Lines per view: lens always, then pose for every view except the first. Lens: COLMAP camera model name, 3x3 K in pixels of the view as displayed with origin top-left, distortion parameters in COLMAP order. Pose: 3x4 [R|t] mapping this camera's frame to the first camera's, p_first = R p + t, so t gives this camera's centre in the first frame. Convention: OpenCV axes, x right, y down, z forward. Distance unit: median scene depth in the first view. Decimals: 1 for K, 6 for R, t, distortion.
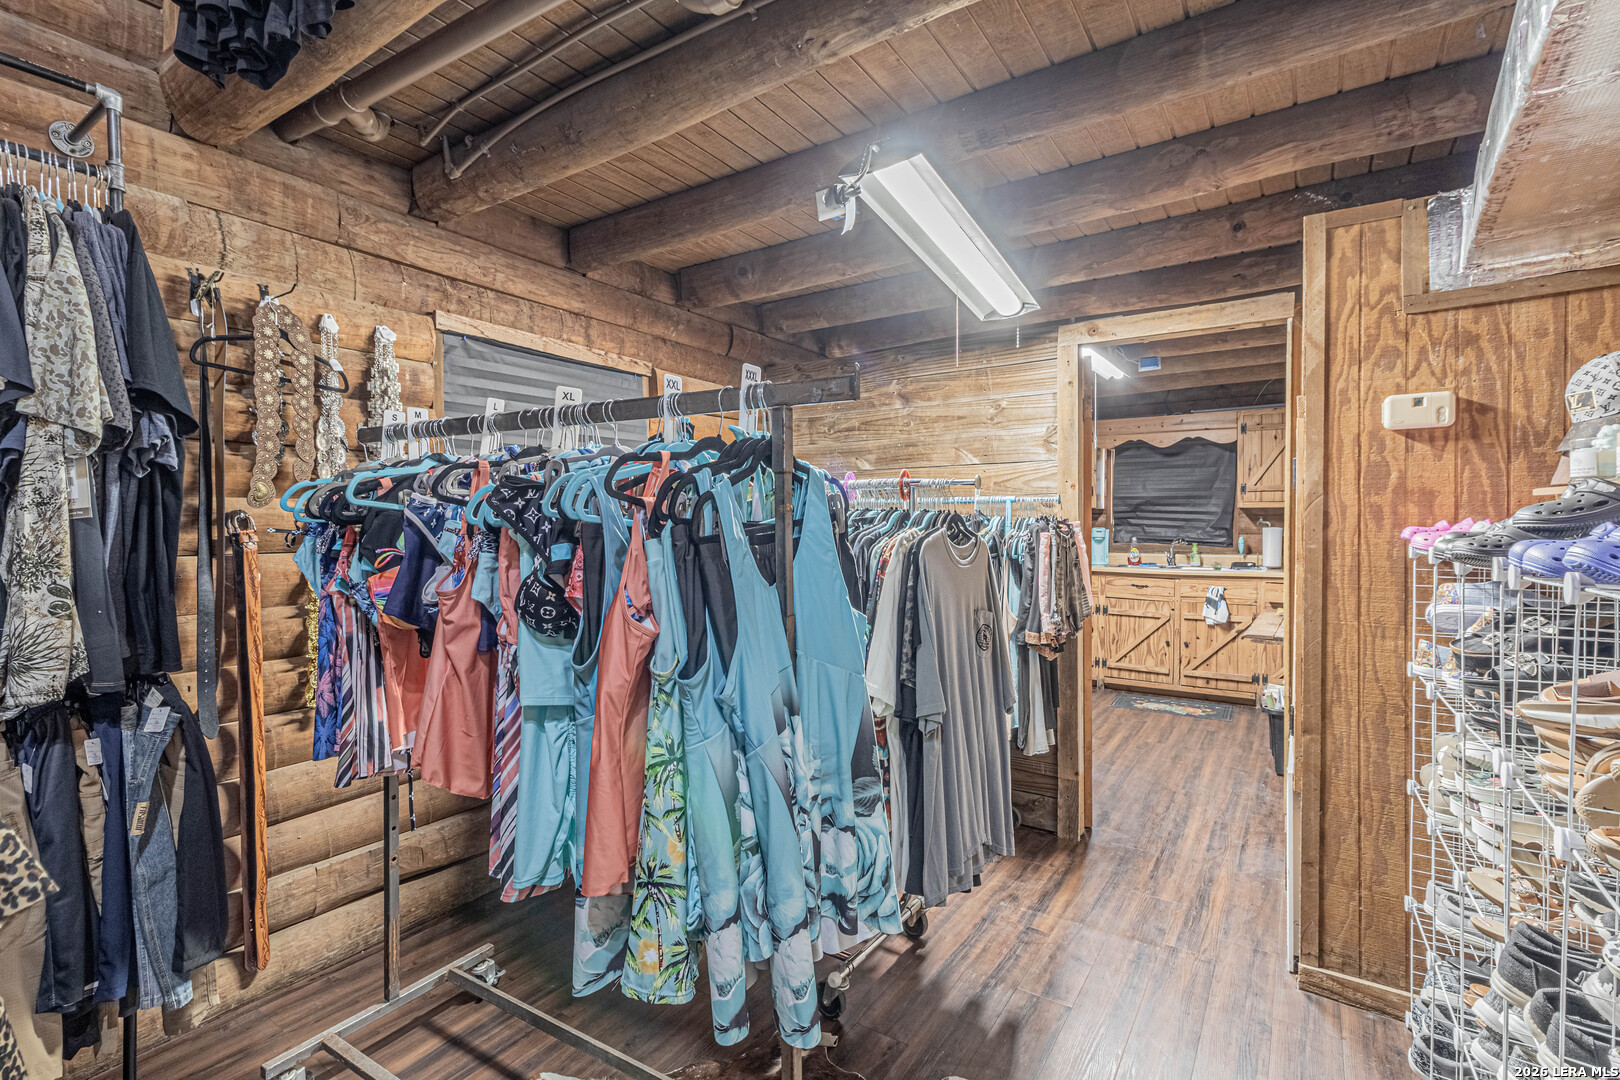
lens RADIAL K [[787.5, 0, 836.5], [0, 787.5, 539.3], [0, 0, 1]] dist [0.004619, 0.000522]
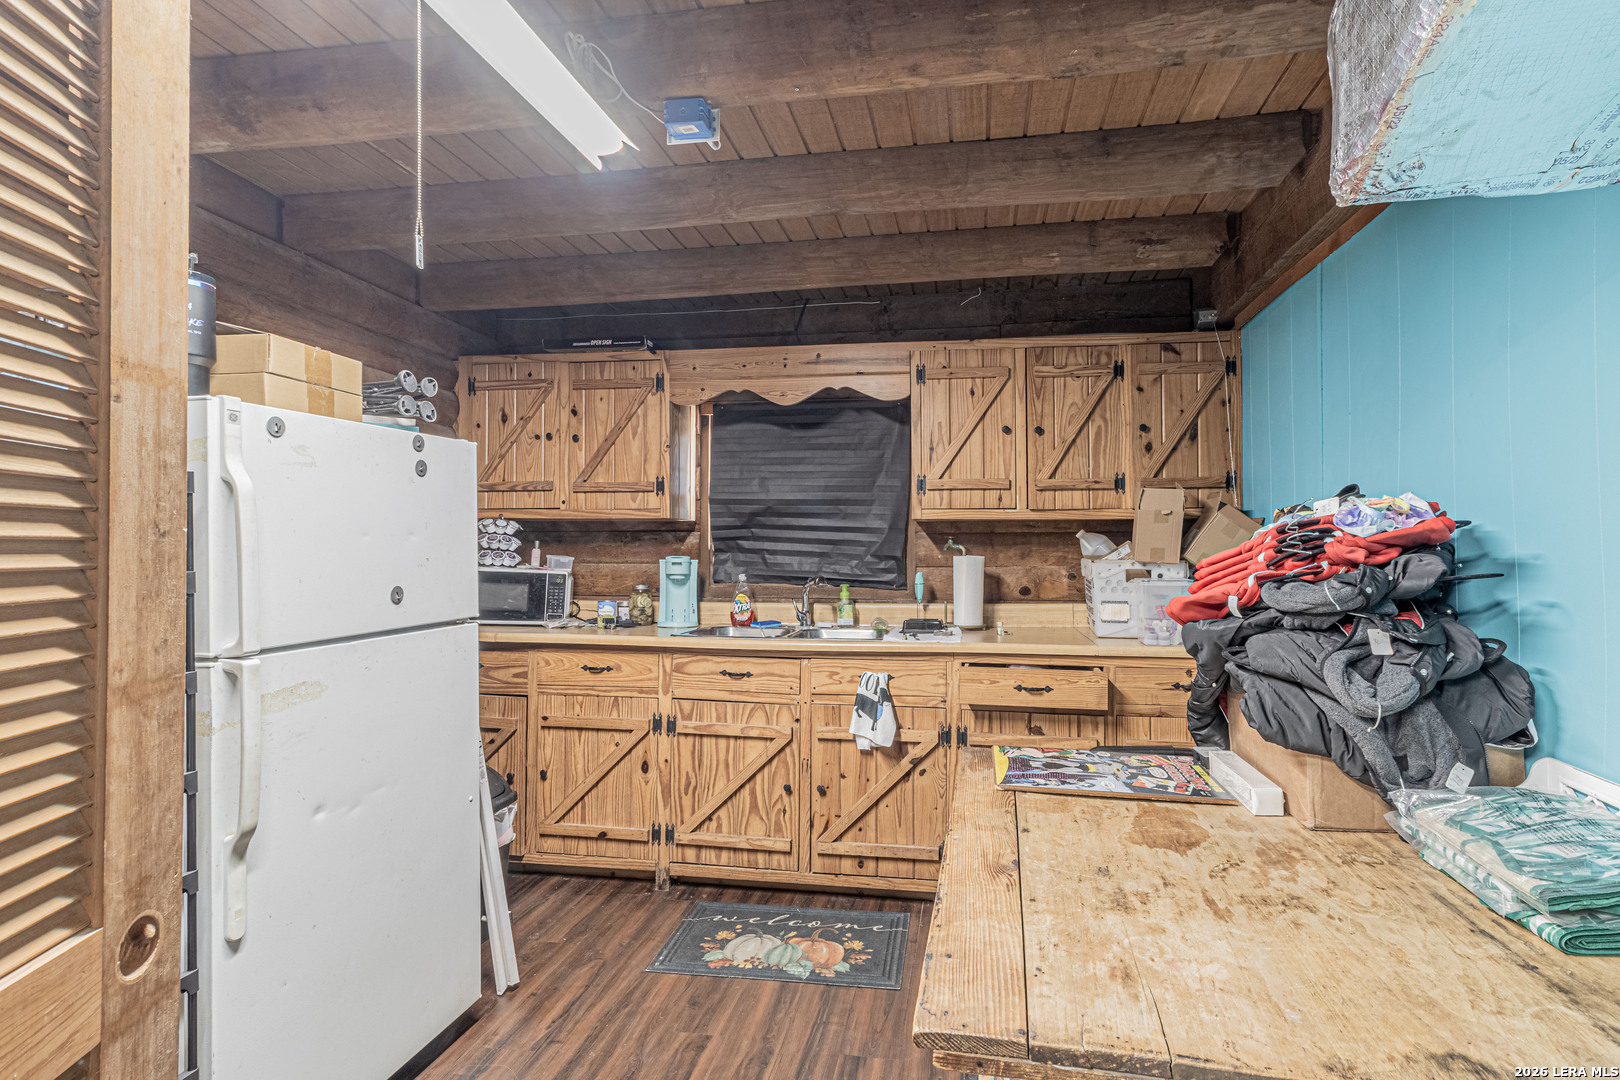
lens RADIAL K [[805.5, 0, 876.9], [0, 805.5, 536.6], [0, 0, 1]] dist [0.003794, 0.000593]
pose [[0.915113, 0.008622, 0.403105, 0.256747], [0.005677, 0.999397, -0.034263, -0.009197], [-0.403158, 0.033643, 0.914512, 0.490965]]
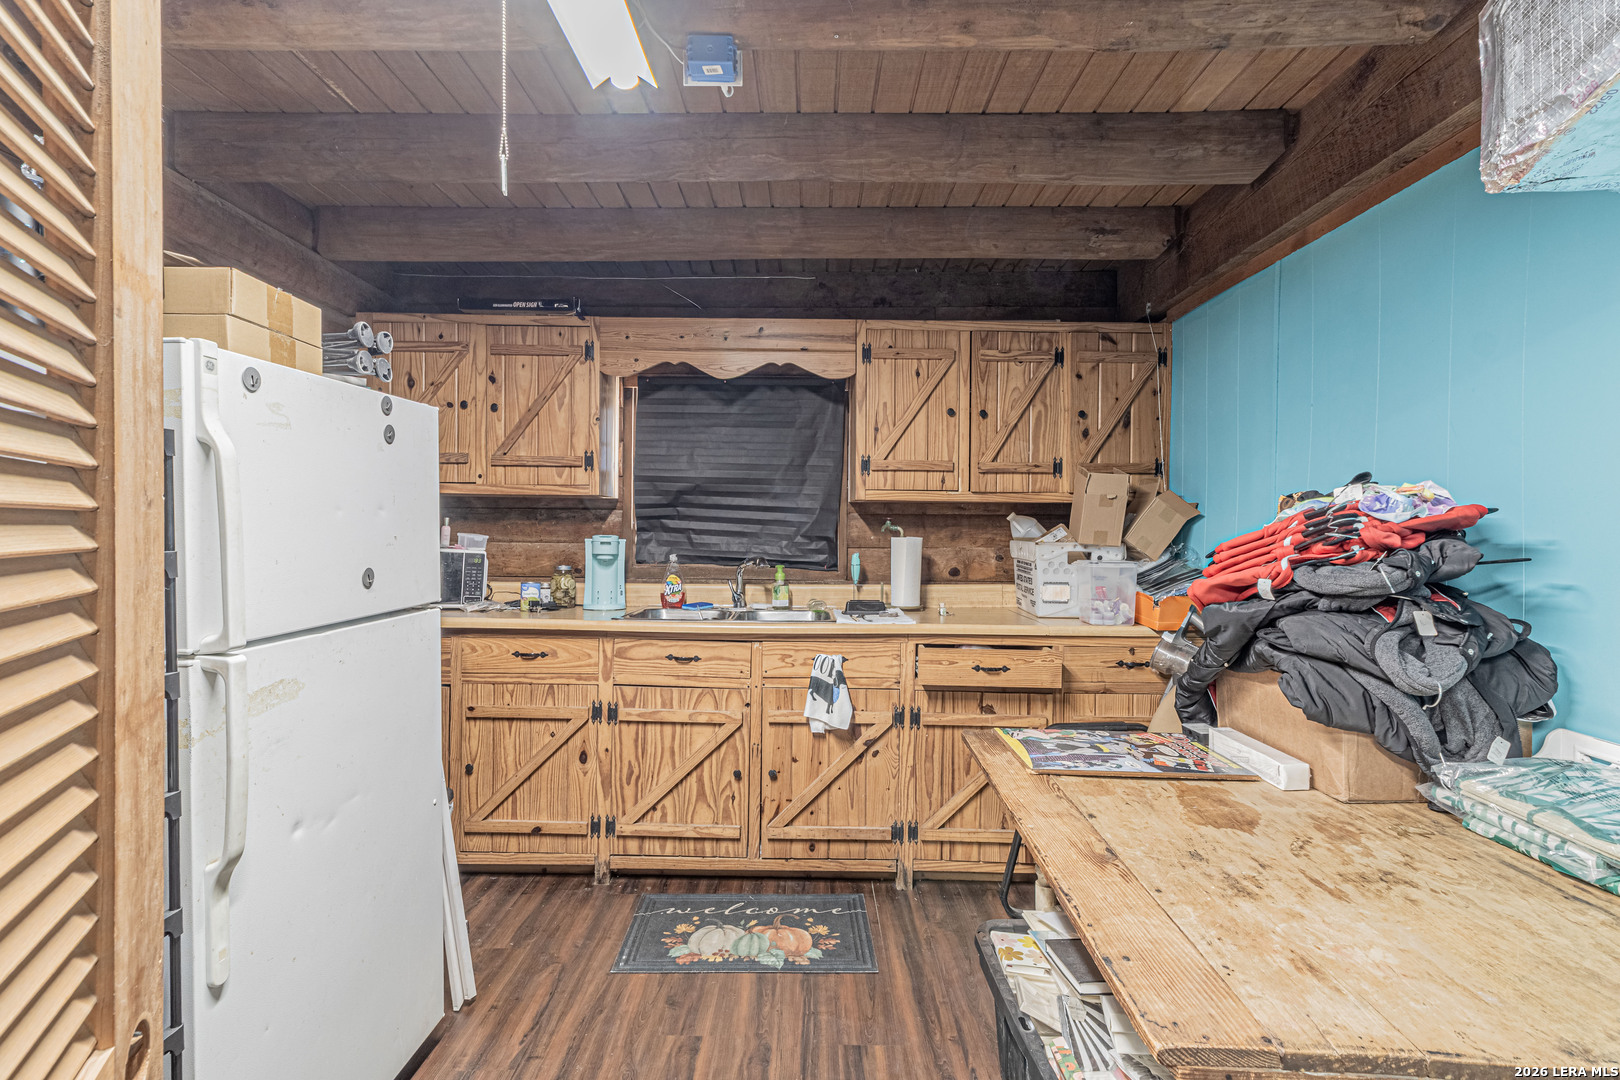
lens RADIAL K [[787.5, 0, 836.5], [0, 787.5, 539.3], [0, 0, 1]] dist [0.004619, 0.000522]
pose [[0.847231, 0.003192, 0.531215, 0.206935], [-0.000115, 0.999983, -0.005826, -0.009915], [-0.531224, 0.004875, 0.847217, 0.538367]]
